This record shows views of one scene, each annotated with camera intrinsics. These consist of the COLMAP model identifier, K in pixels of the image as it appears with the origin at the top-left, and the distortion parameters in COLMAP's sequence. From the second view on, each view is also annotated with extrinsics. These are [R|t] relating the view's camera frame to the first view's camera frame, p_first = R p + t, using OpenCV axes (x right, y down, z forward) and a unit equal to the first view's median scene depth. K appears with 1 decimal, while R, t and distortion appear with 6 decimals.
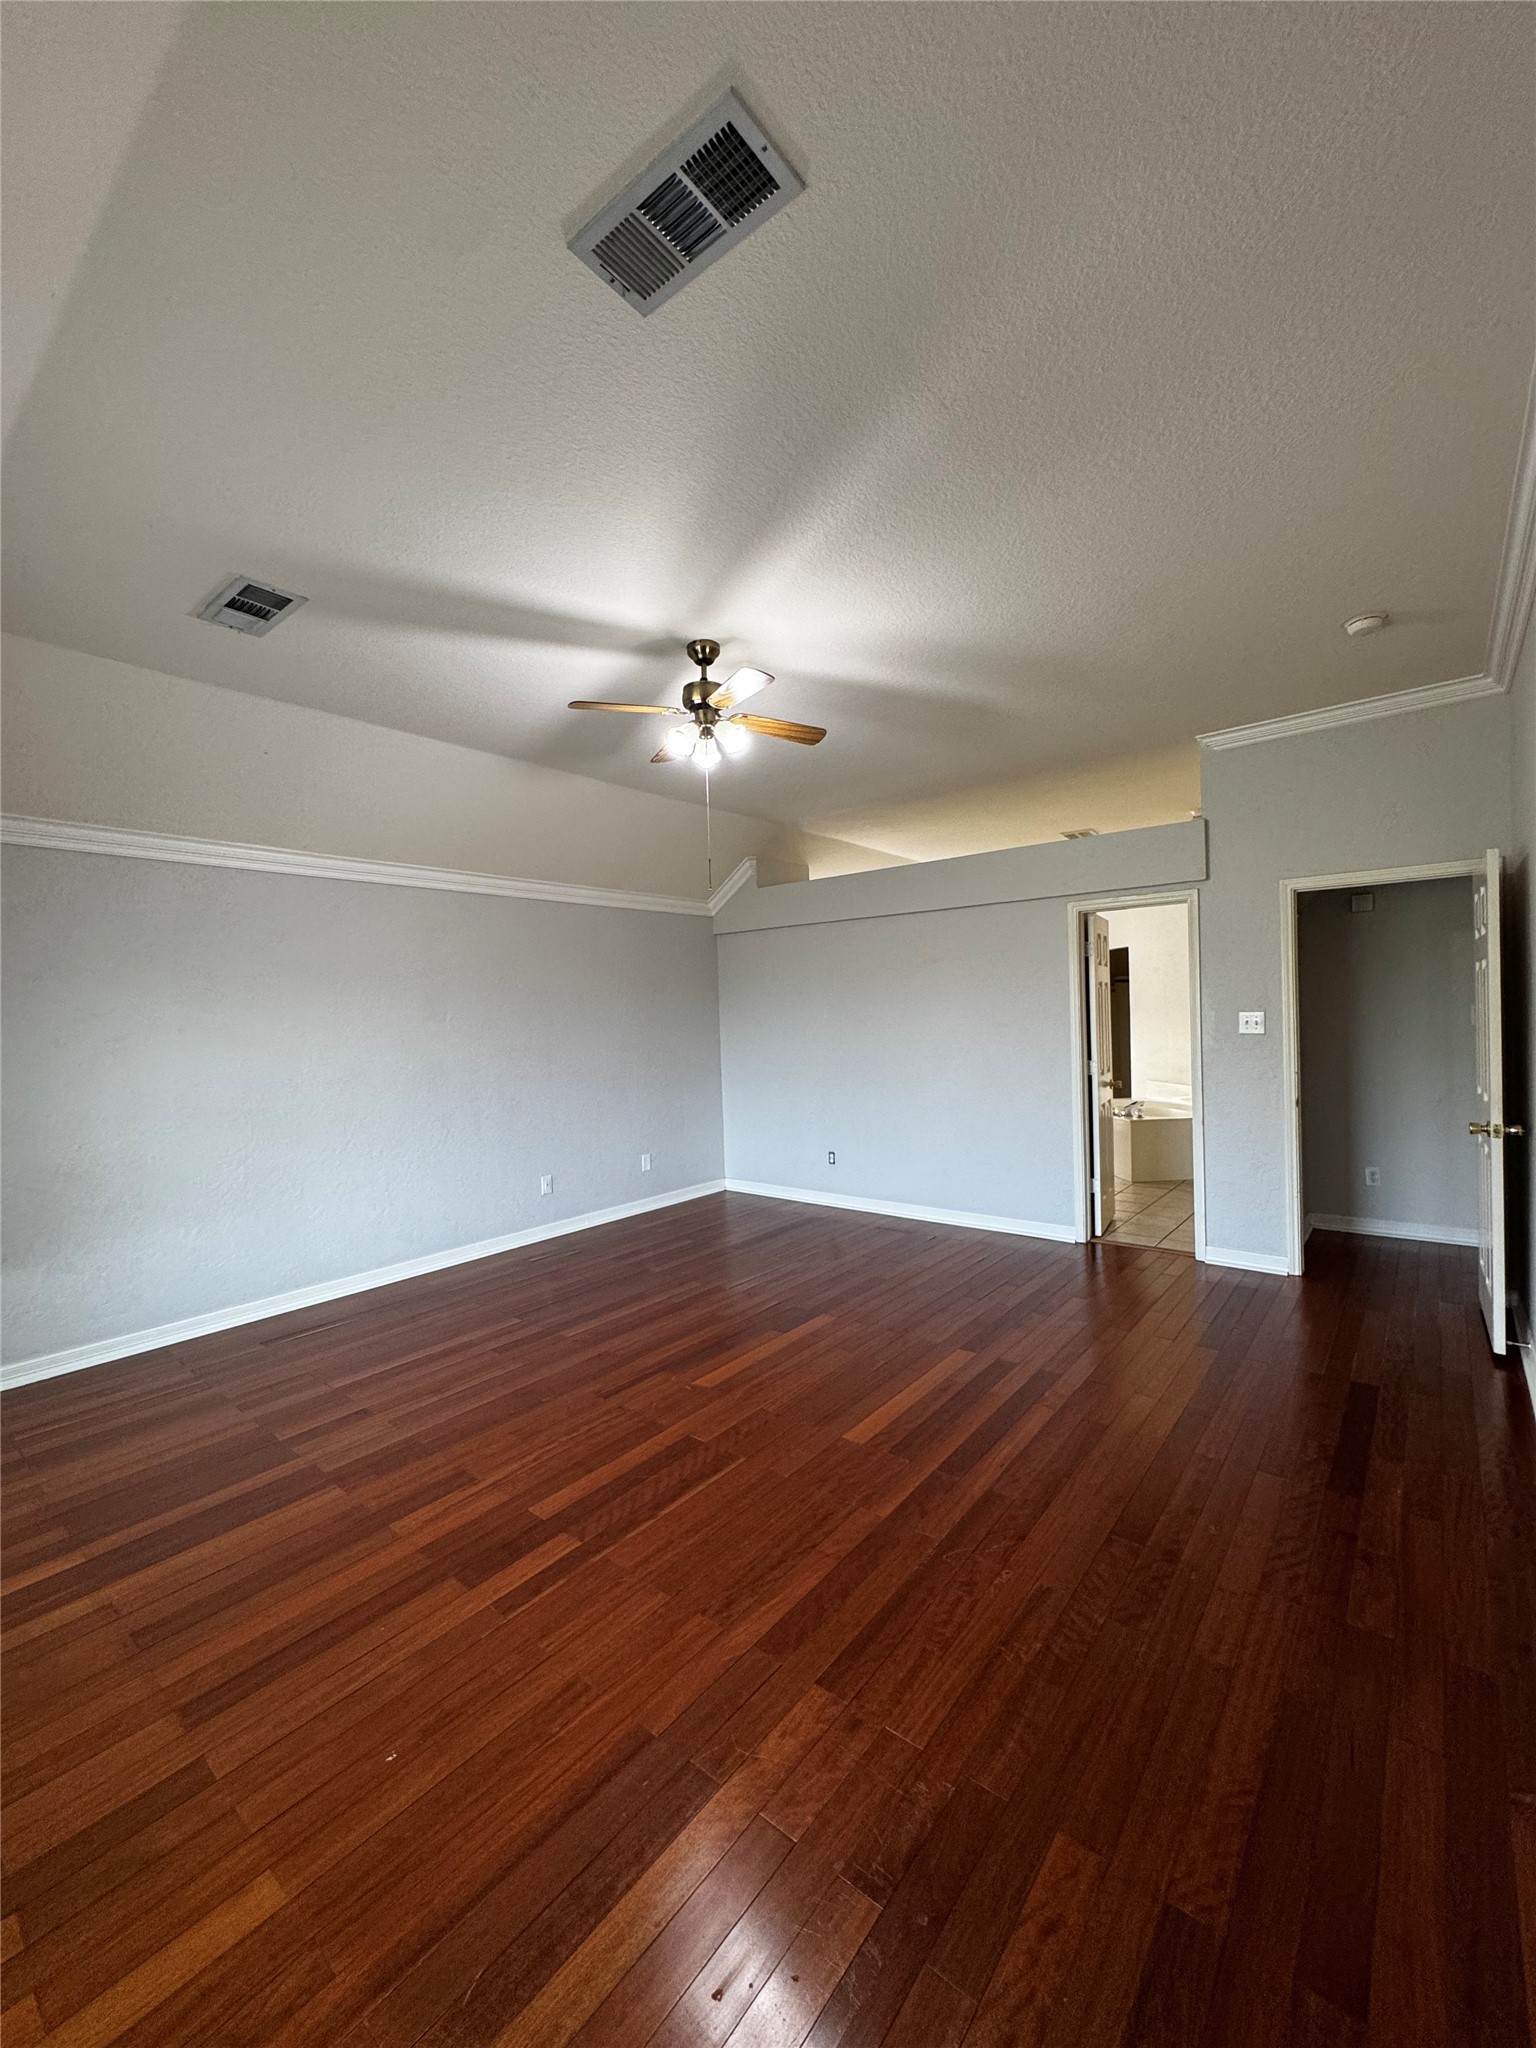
lens RADIAL K [[817.1, 0, 772.0], [0, 817.1, 1019.8], [0, 0, 1]] dist [-0.008686, -0.000067]
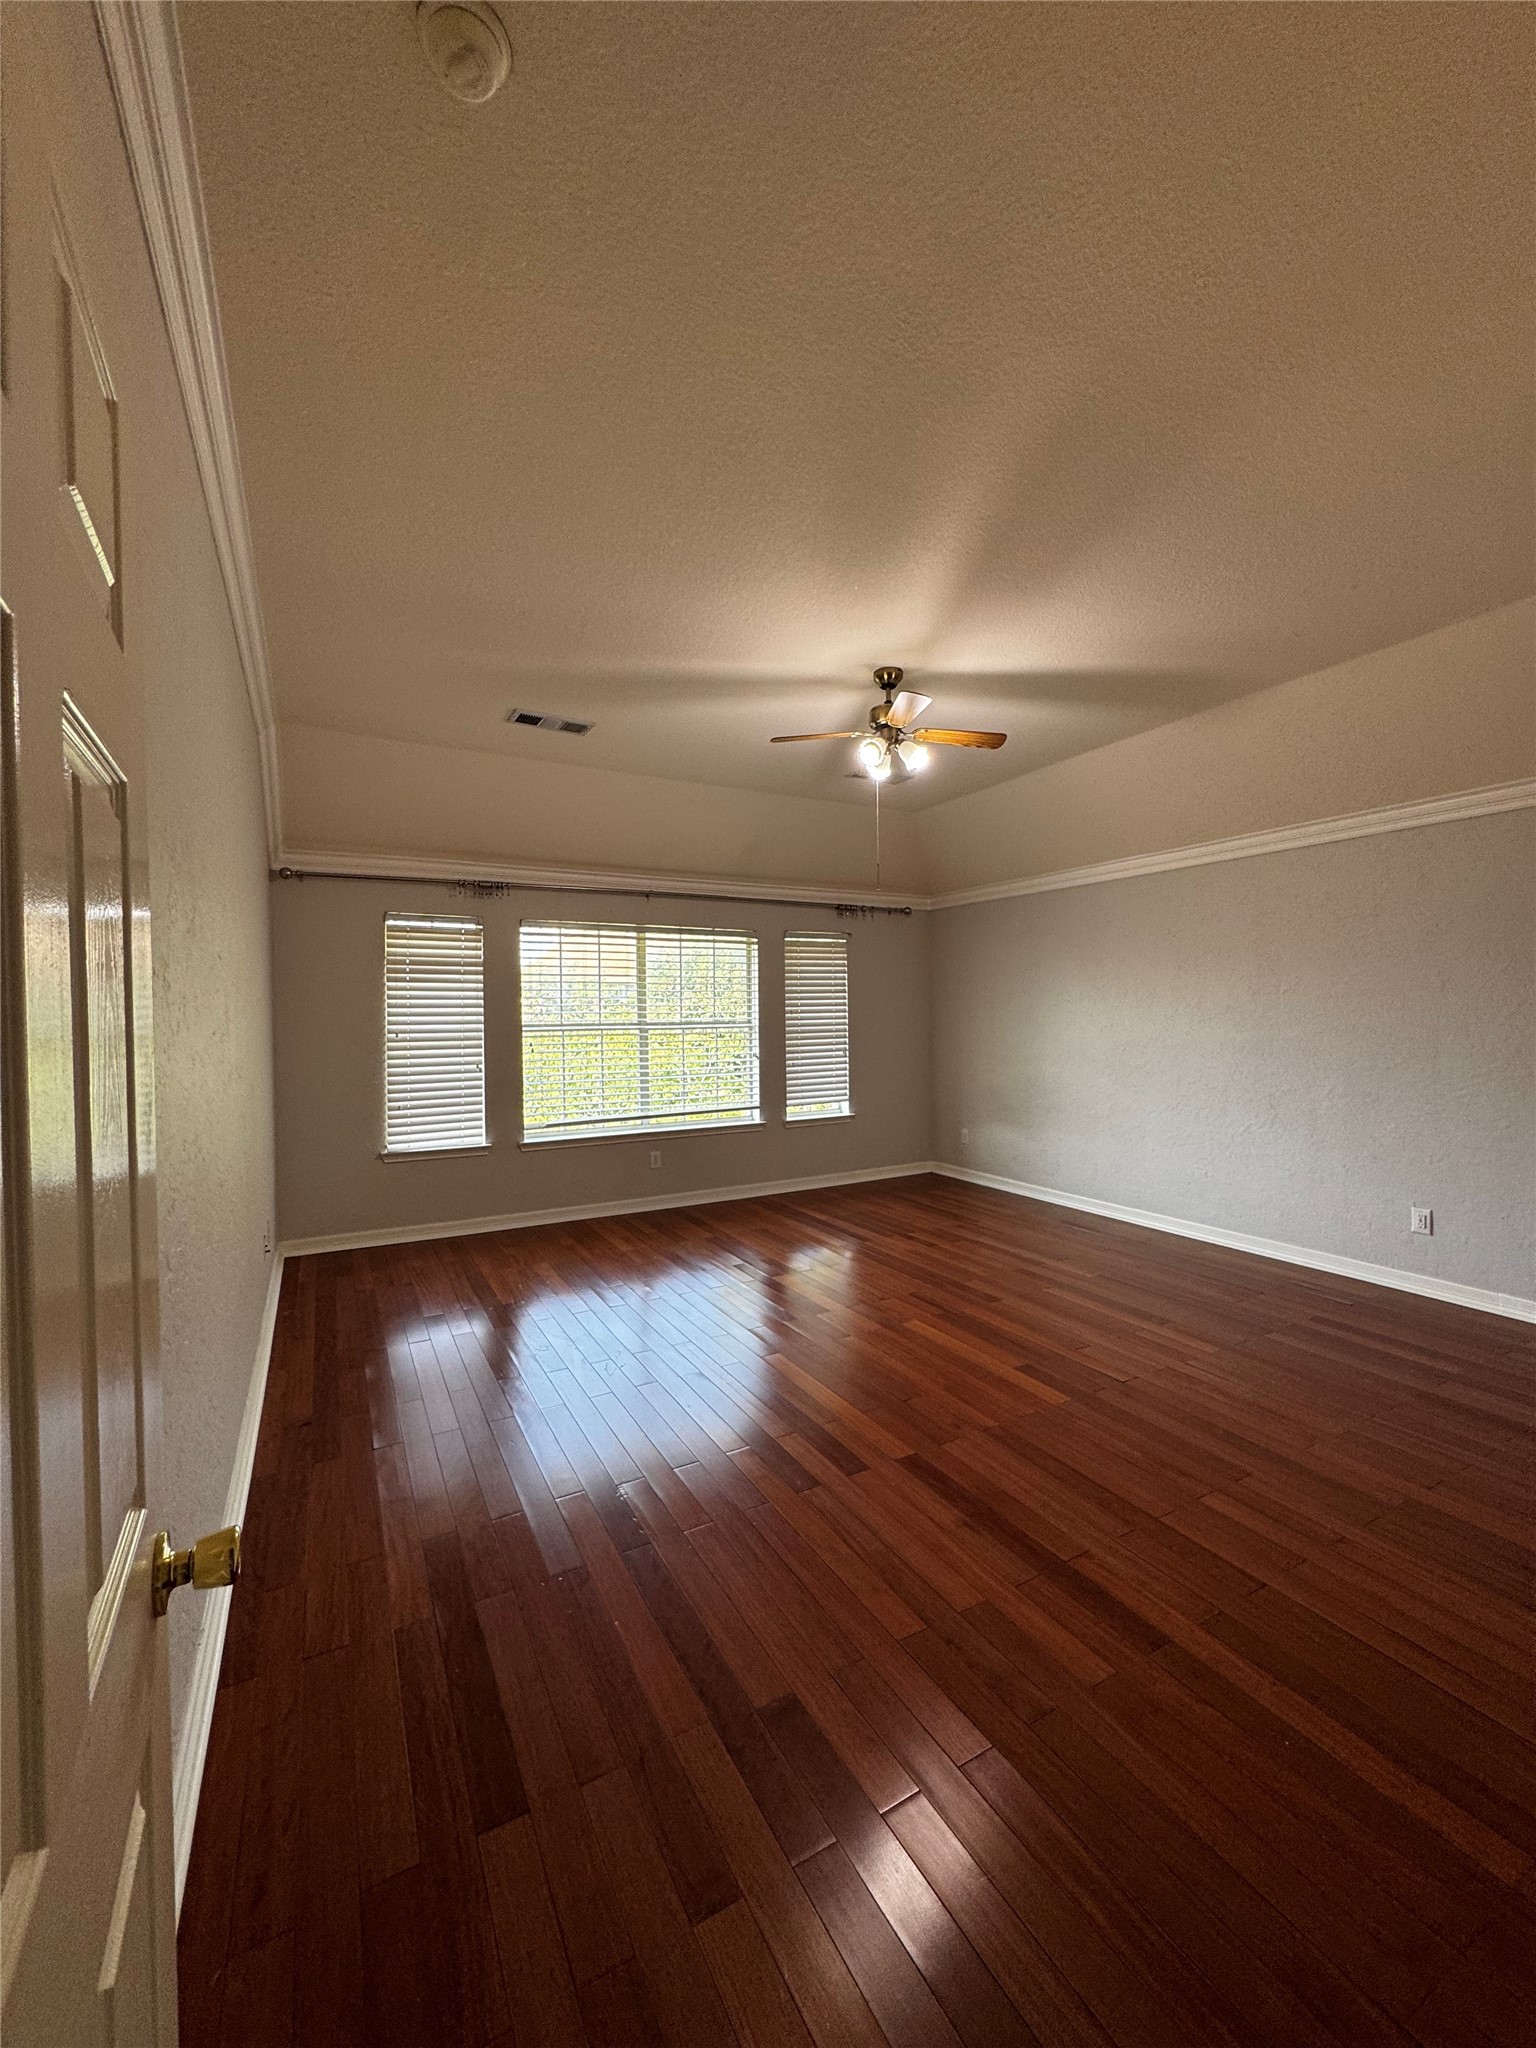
lens RADIAL K [[817.1, 0, 773.8], [0, 817.1, 1021.1], [0, 0, 1]] dist [-0.008686, -0.000067]
pose [[-0.376730, 0.040267, -0.925447, 0.789773], [0.011615, 0.999182, 0.038747, -0.012805], [0.926250, 0.003848, -0.376890, 0.972067]]
